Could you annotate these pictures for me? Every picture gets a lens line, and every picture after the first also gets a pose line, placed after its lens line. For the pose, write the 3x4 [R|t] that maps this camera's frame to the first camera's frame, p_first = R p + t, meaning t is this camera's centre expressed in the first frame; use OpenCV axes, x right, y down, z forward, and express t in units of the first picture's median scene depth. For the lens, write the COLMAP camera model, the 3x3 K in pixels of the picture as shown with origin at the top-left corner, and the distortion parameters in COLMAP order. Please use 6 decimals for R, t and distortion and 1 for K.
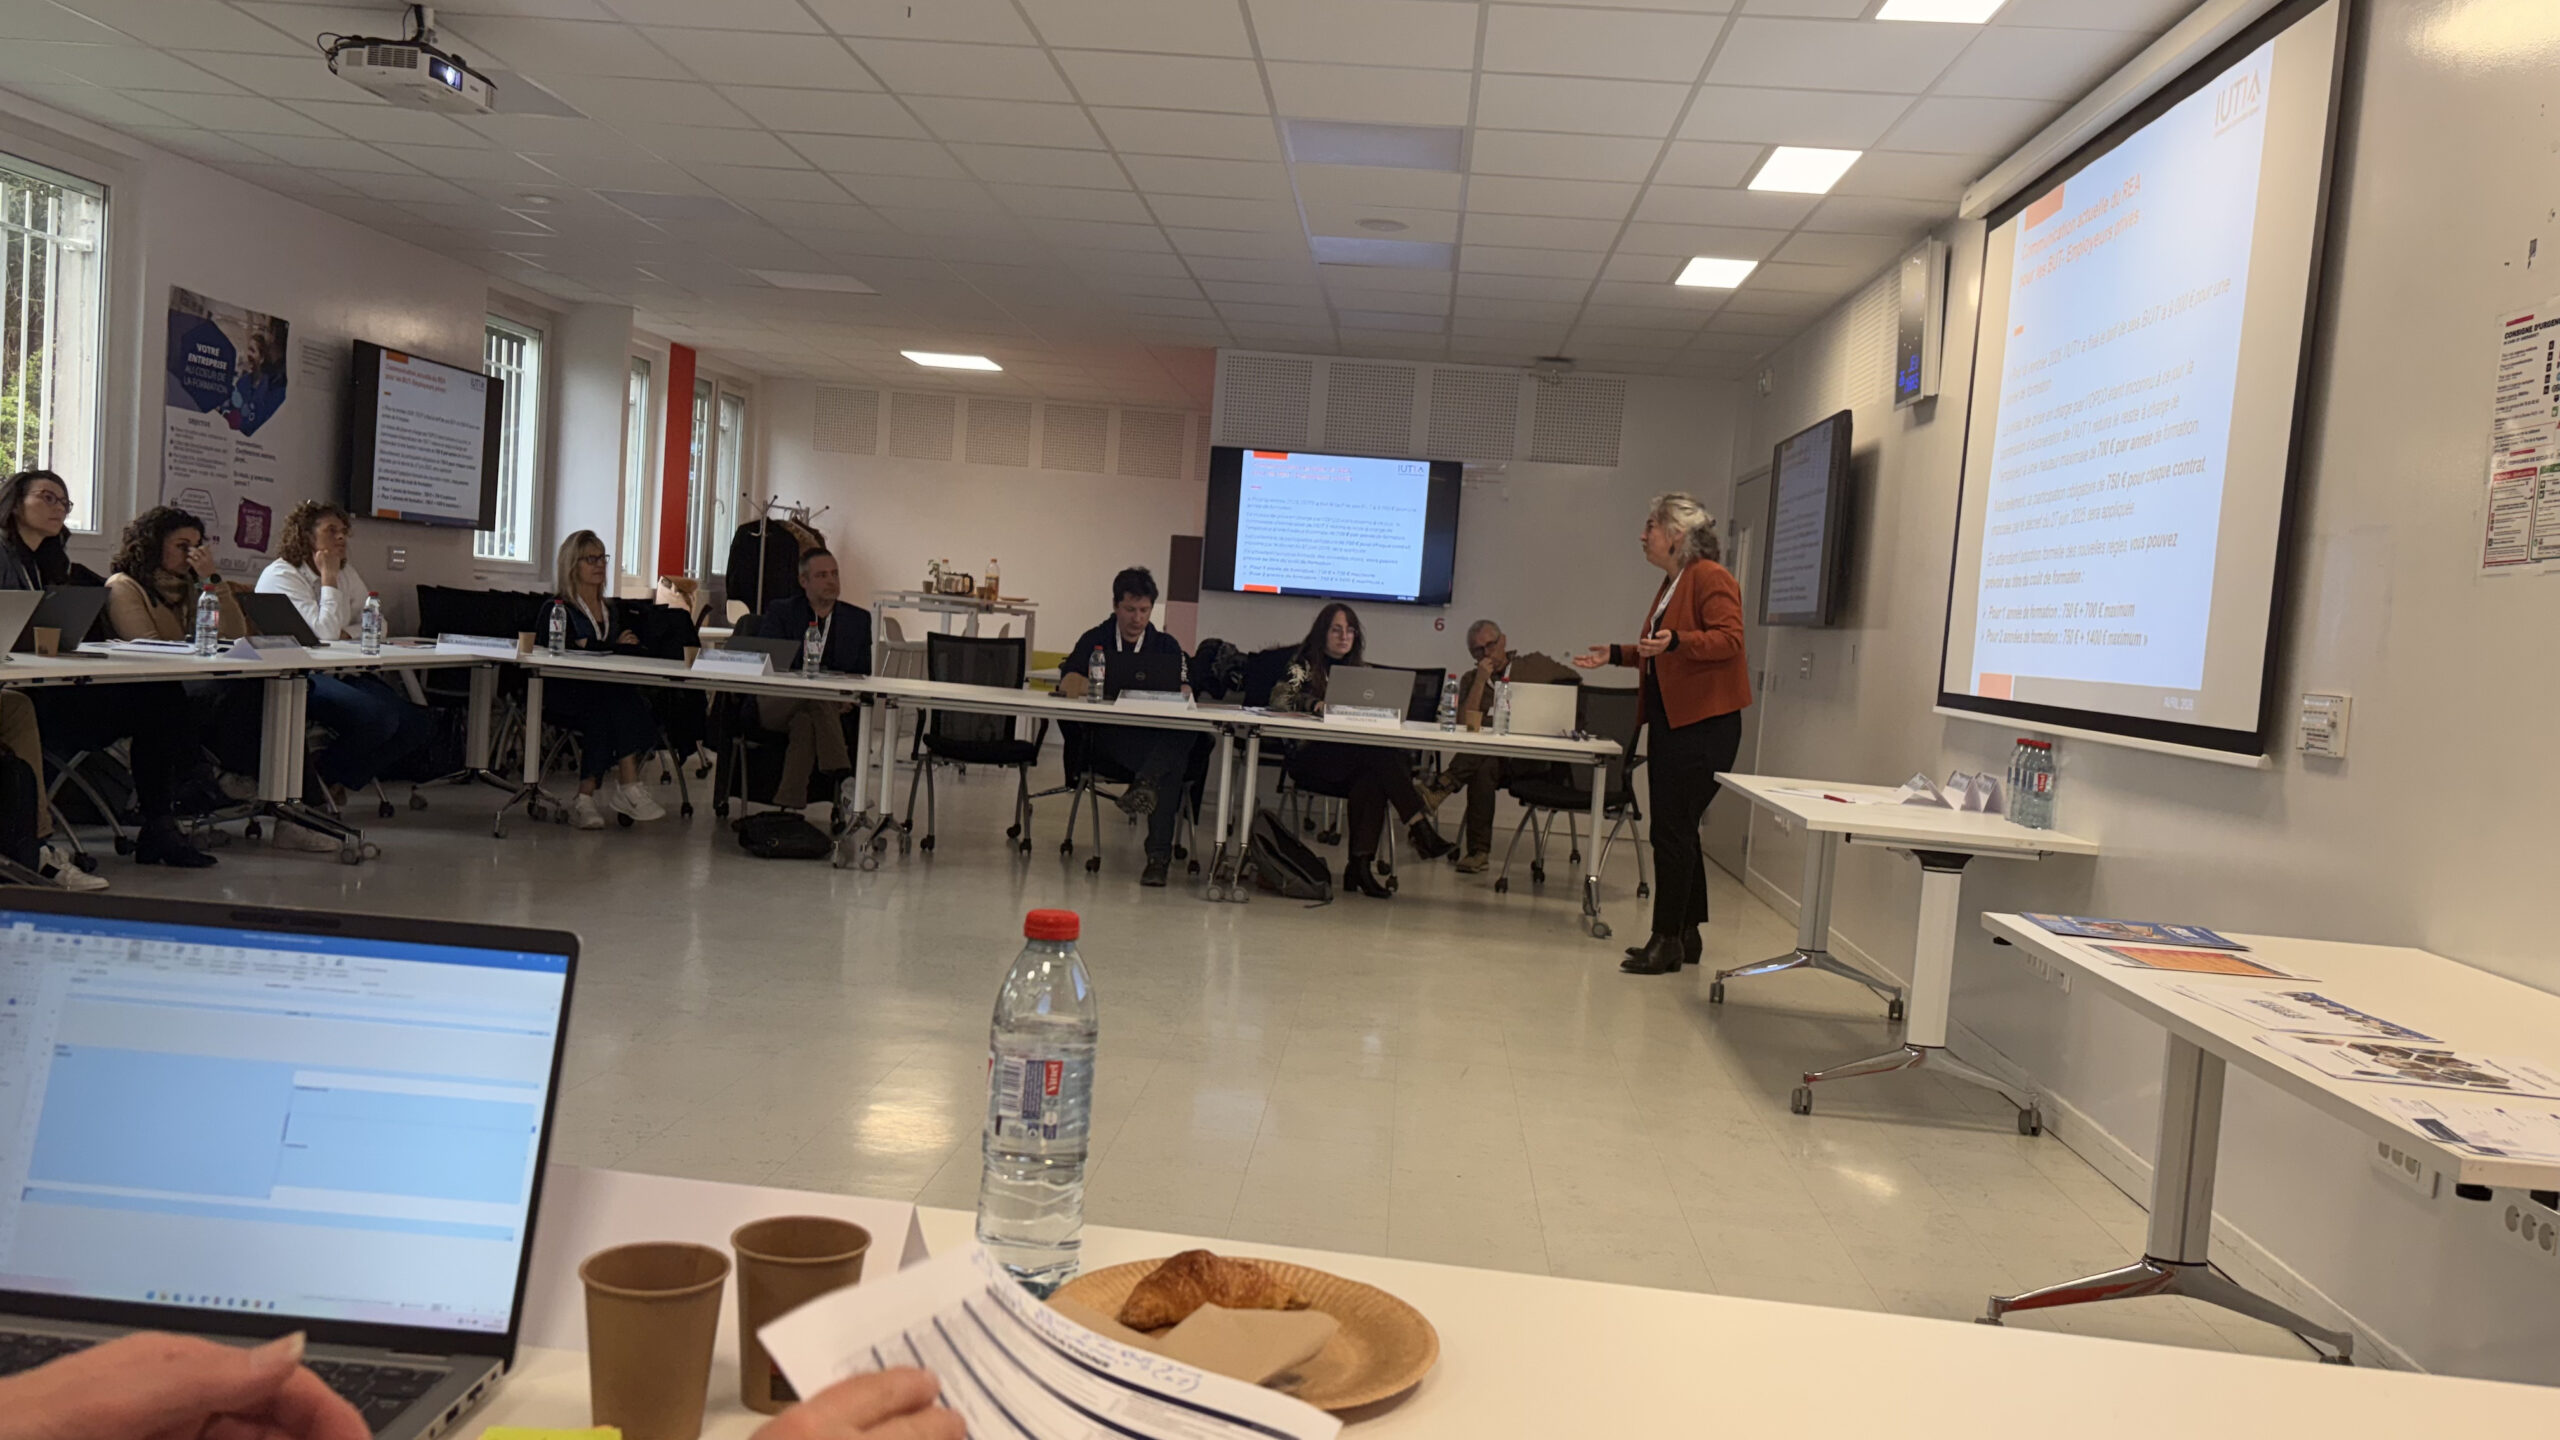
lens RADIAL K [[1926.7, 0, 1297.2], [0, 1926.7, 784.0], [0, 0, 1]] dist [0.053363, -0.091577]
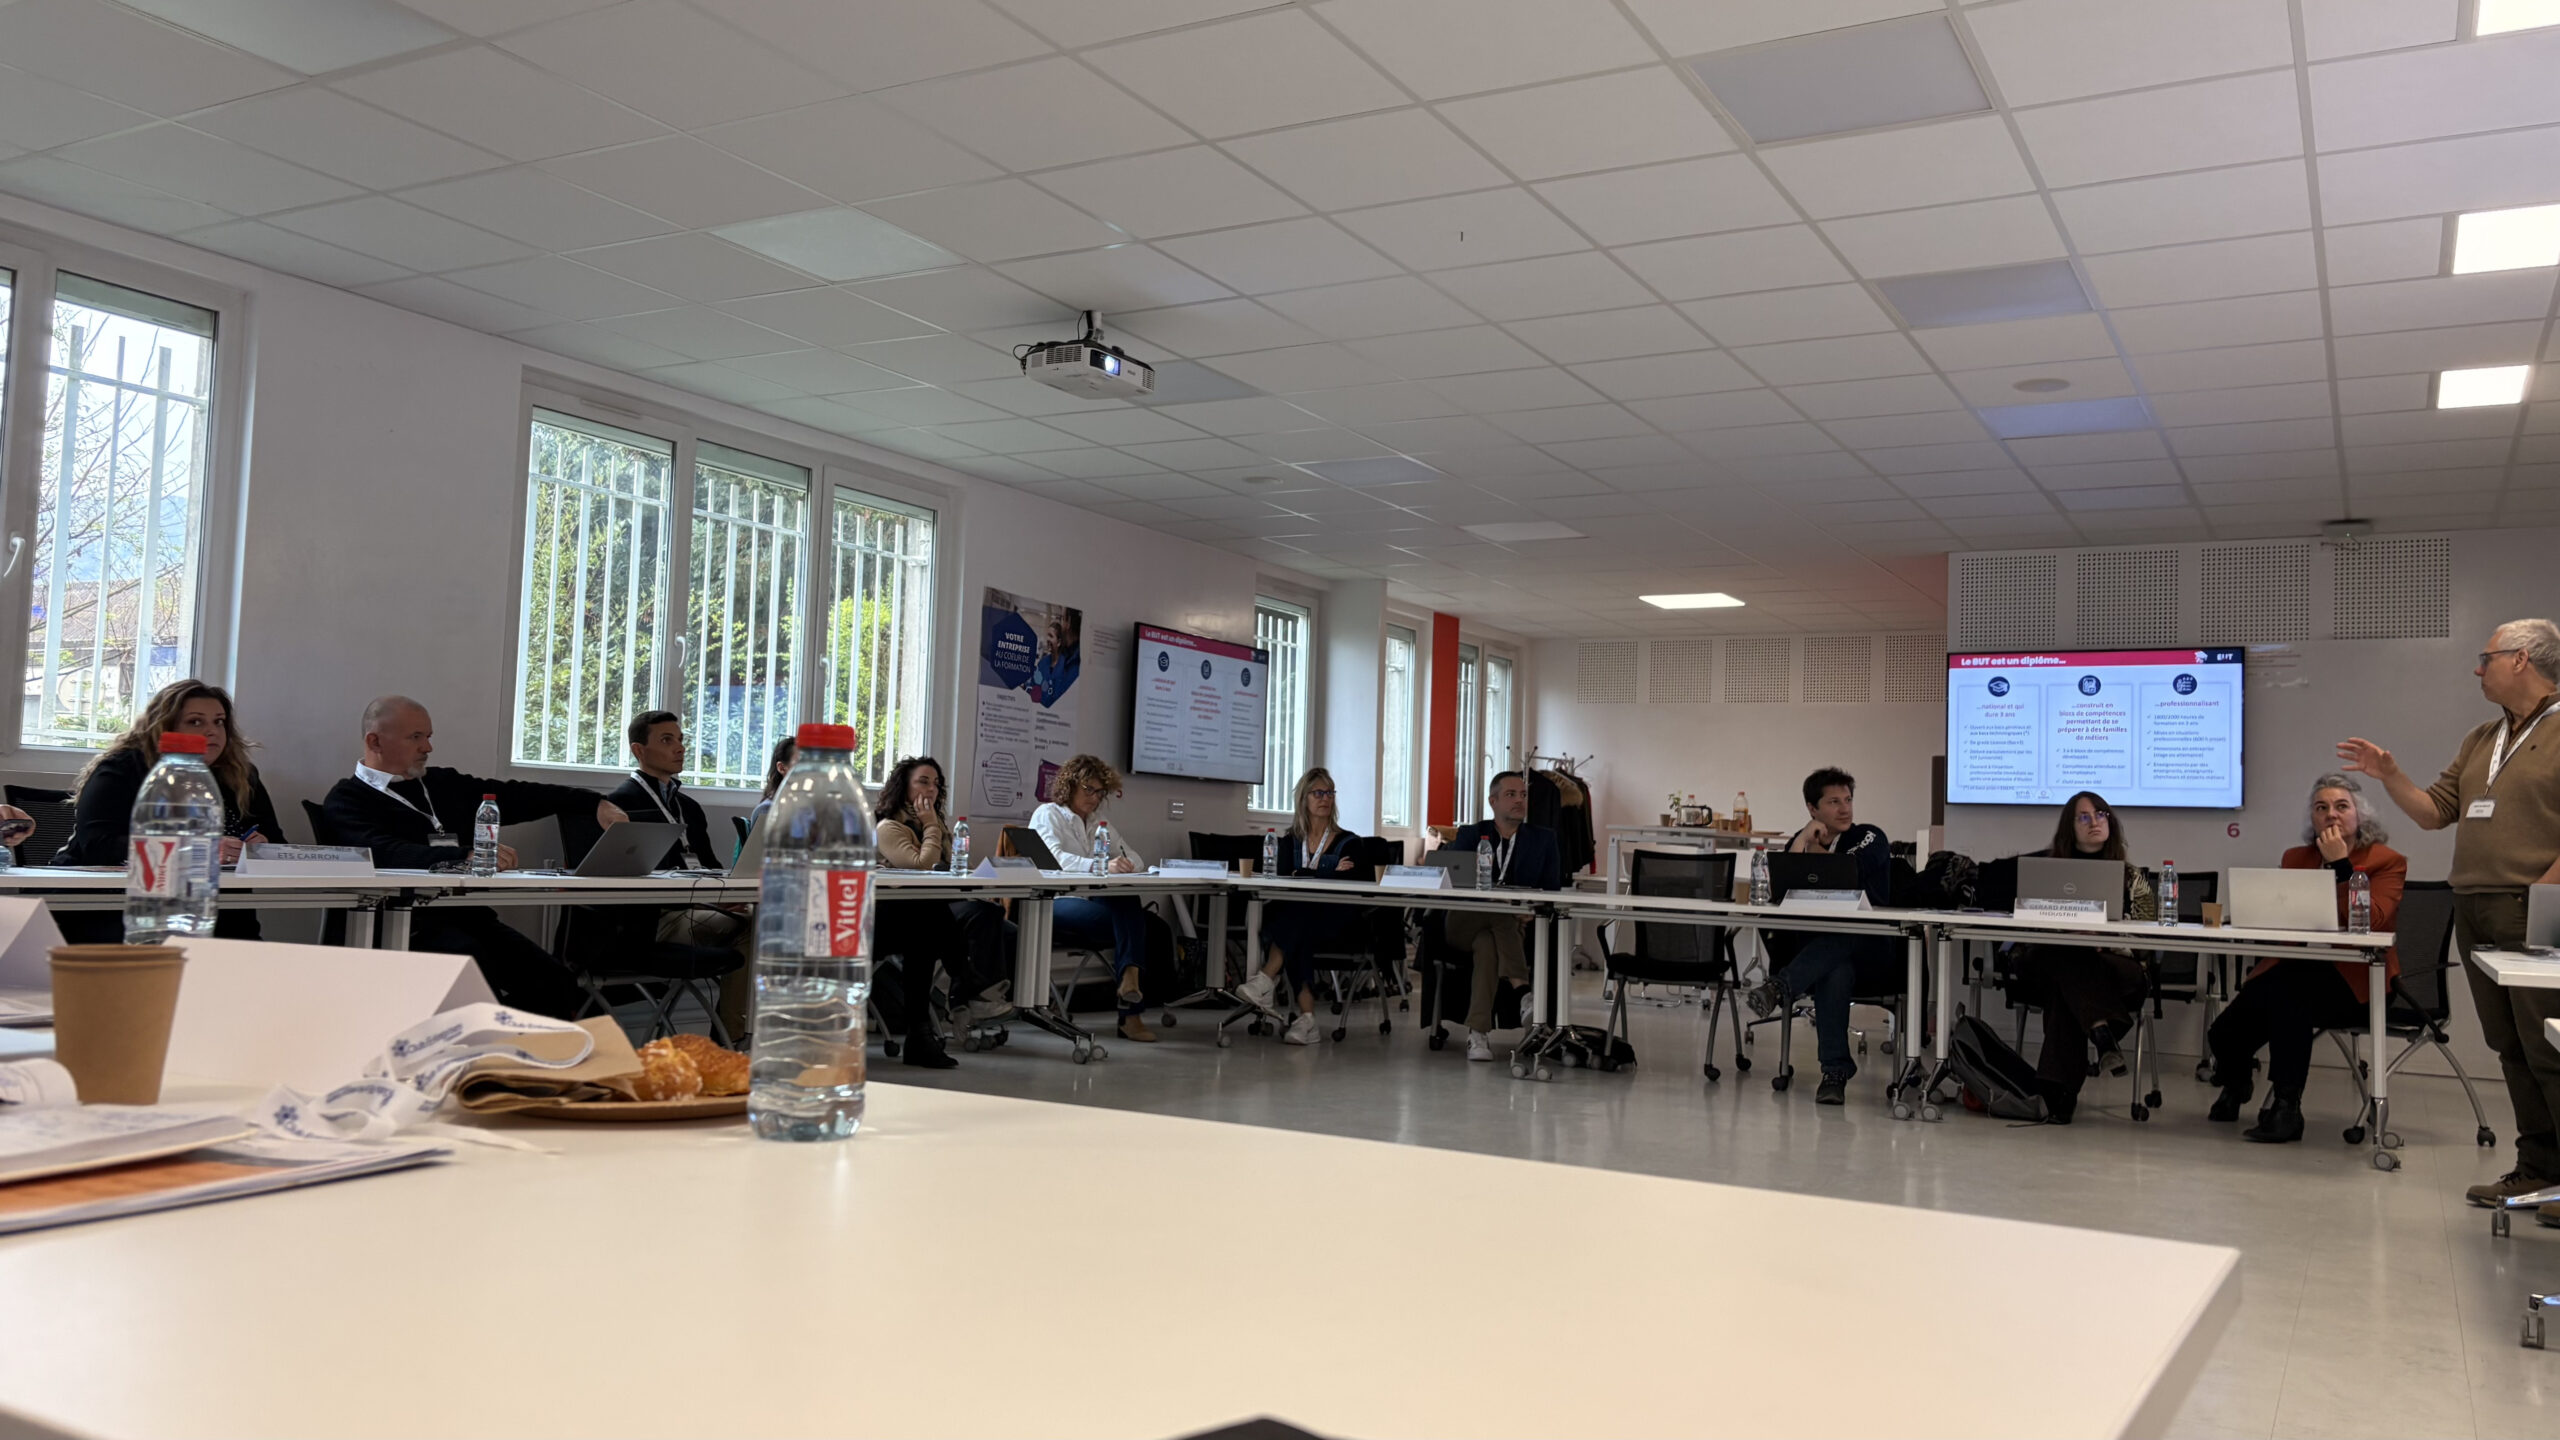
lens RADIAL K [[1926.7, 0, 1297.2], [0, 1926.7, 784.0], [0, 0, 1]] dist [0.053363, -0.091577]
pose [[0.899515, -0.060191, -0.432723, 0.102881], [-0.003710, 0.989376, -0.145333, 0.037248], [0.436874, 0.132334, 0.889735, 0.027076]]
